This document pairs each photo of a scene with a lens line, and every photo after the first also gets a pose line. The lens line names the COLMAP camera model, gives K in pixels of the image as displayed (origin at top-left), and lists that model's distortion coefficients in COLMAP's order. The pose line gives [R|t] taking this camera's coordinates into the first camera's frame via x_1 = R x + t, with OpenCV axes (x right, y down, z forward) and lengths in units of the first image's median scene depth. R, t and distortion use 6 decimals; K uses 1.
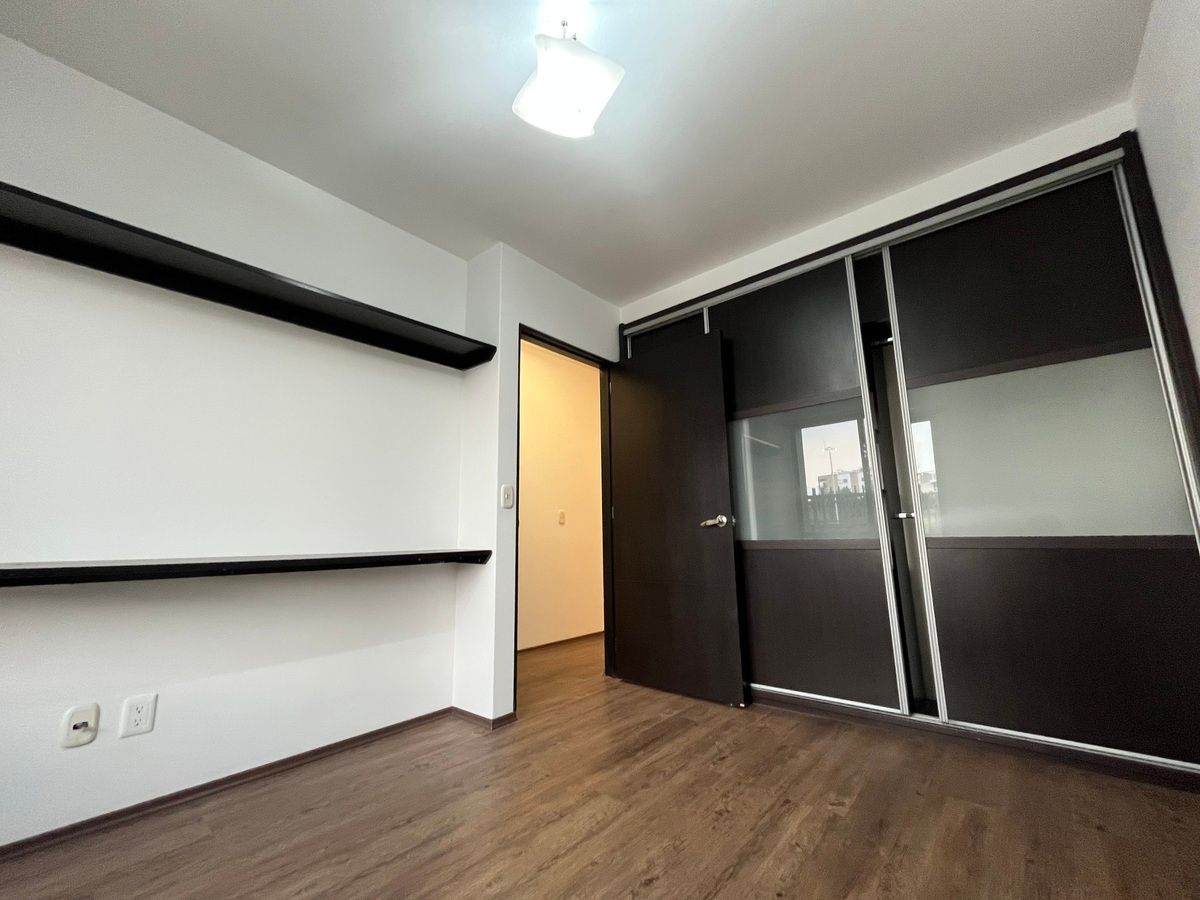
lens RADIAL K [[489.3, 0, 595.2], [0, 489.3, 453.4], [0, 0, 1]] dist [-0.004183, 0.000173]
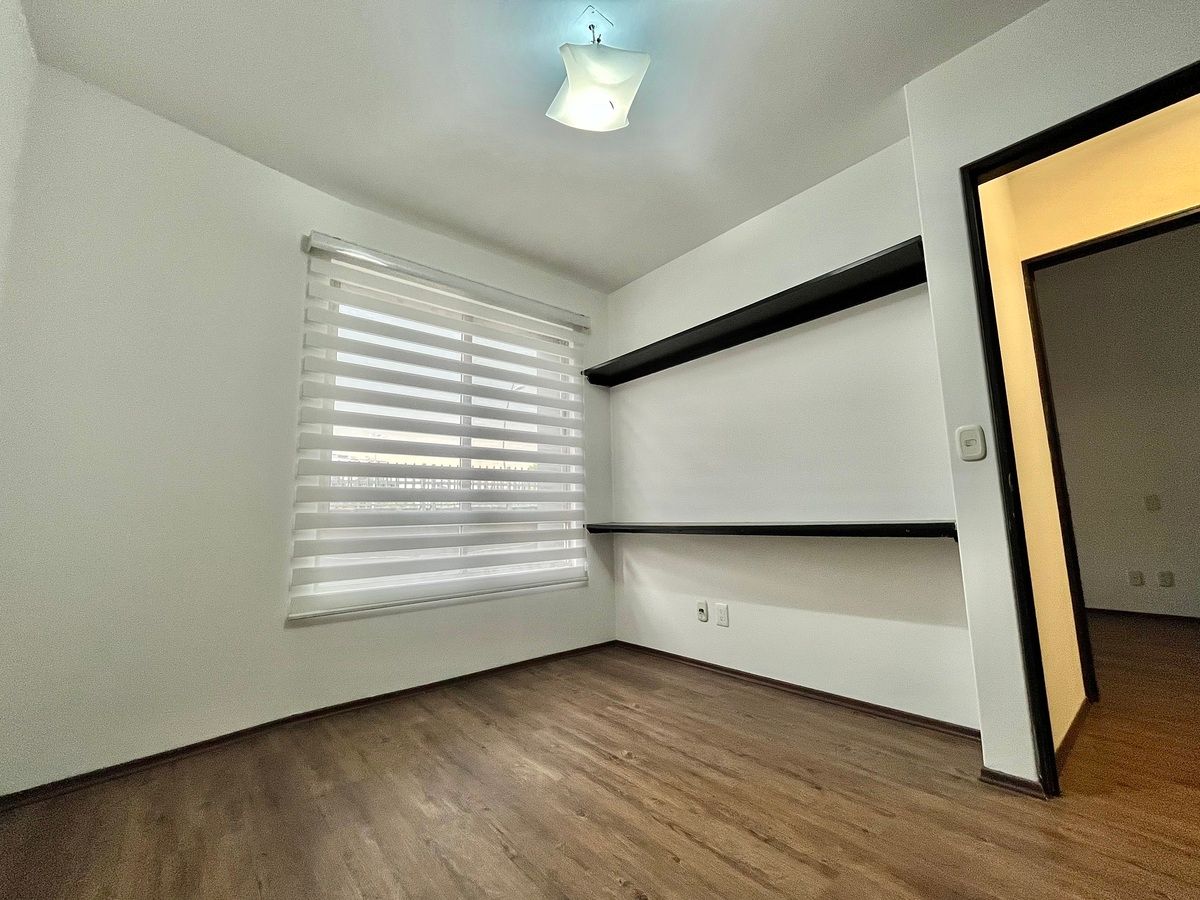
lens RADIAL K [[489.3, 0, 601.4], [0, 489.3, 450.6], [0, 0, 1]] dist [-0.004183, 0.000173]
pose [[-0.155128, -0.114077, -0.981286, 0.687199], [0.196432, 0.969914, -0.143808, 0.124454], [0.968168, -0.215065, -0.128053, 0.767851]]
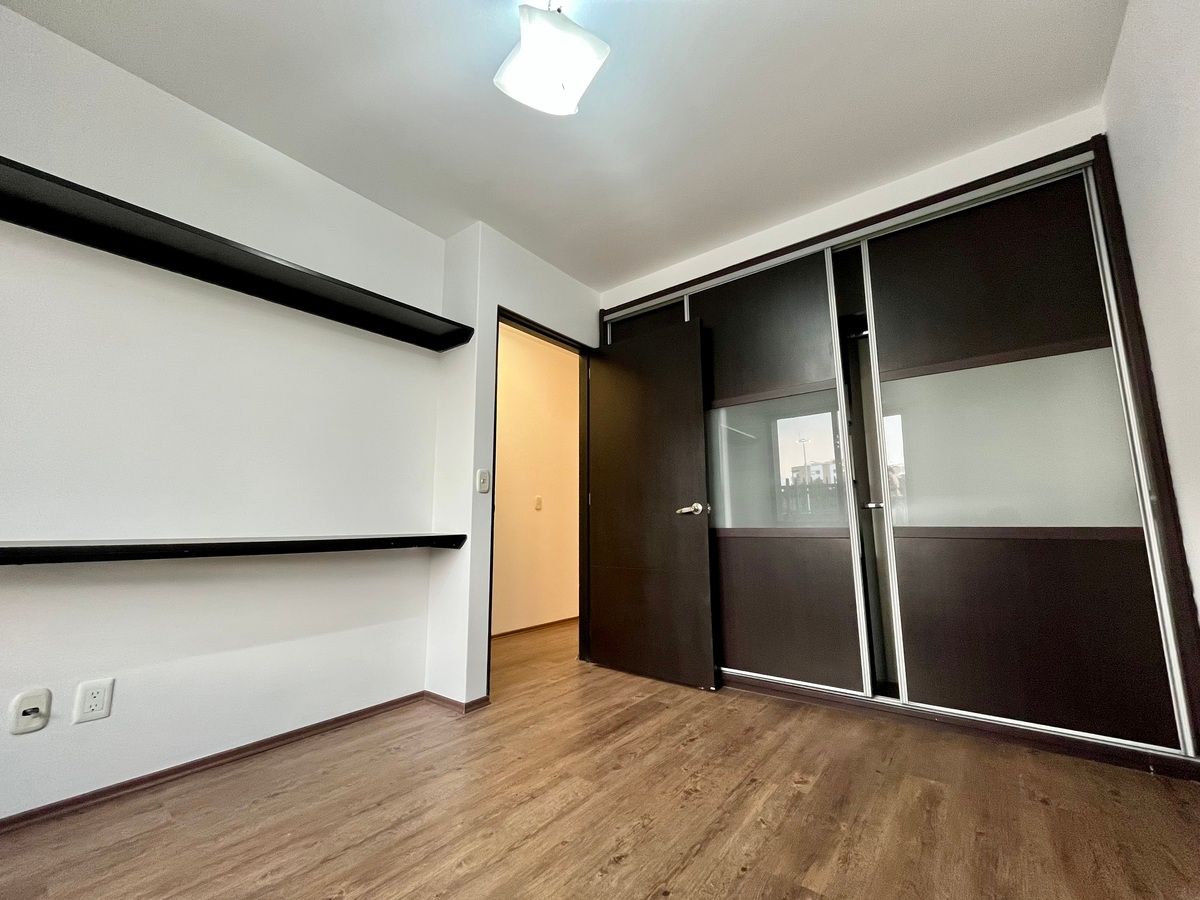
lens RADIAL K [[489.3, 0, 595.0], [0, 489.3, 454.2], [0, 0, 1]] dist [-0.004183, 0.000173]
pose [[0.998873, 0.017394, 0.044151, 0.001929], [-0.018593, 0.999466, 0.026887, 0.004526], [-0.043659, -0.027678, 0.998663, 0.005789]]
